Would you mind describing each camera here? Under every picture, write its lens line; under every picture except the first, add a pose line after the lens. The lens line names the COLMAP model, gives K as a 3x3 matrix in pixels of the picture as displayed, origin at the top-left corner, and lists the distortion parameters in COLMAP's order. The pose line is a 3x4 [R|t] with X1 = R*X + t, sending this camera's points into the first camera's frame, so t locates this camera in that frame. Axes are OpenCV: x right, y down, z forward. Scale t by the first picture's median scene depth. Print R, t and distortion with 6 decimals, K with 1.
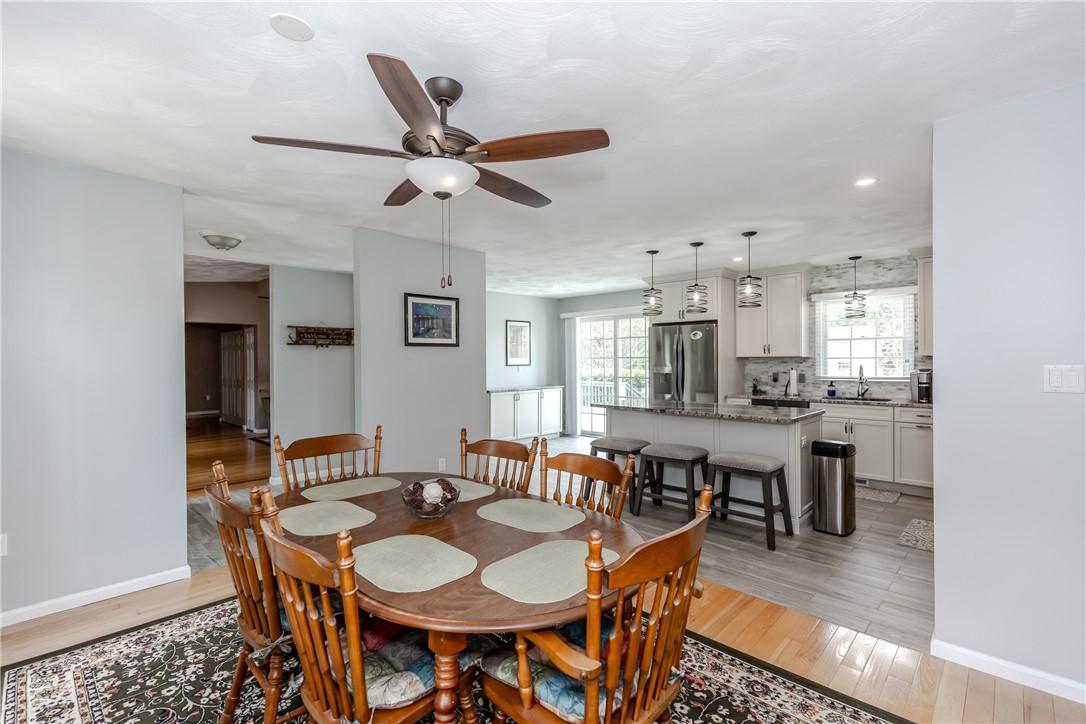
lens RADIAL K [[489.4, 0, 540.0], [0, 489.4, 361.8], [0, 0, 1]] dist [0.002966, -0.000079]
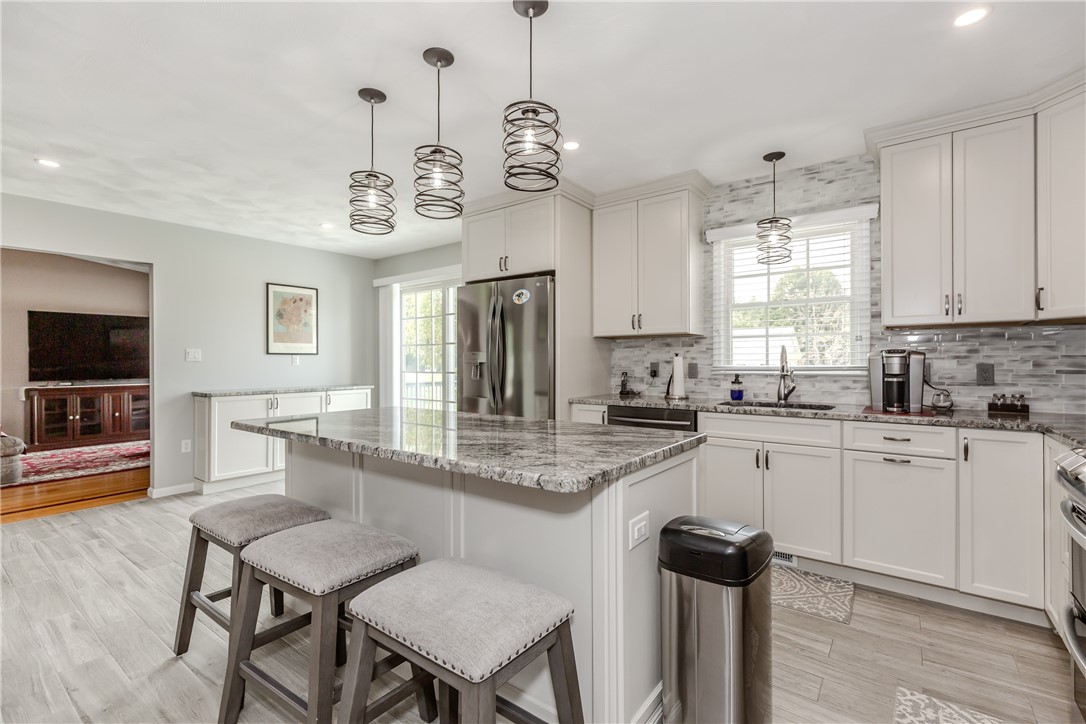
lens RADIAL K [[489.4, 0, 544.6], [0, 489.4, 363.3], [0, 0, 1]] dist [0.002966, -0.000079]
pose [[0.991381, 0.004072, 0.130951, 0.277868], [-0.003728, 0.999989, -0.002871, 0.027423], [-0.130961, 0.002358, 0.991385, 0.429436]]
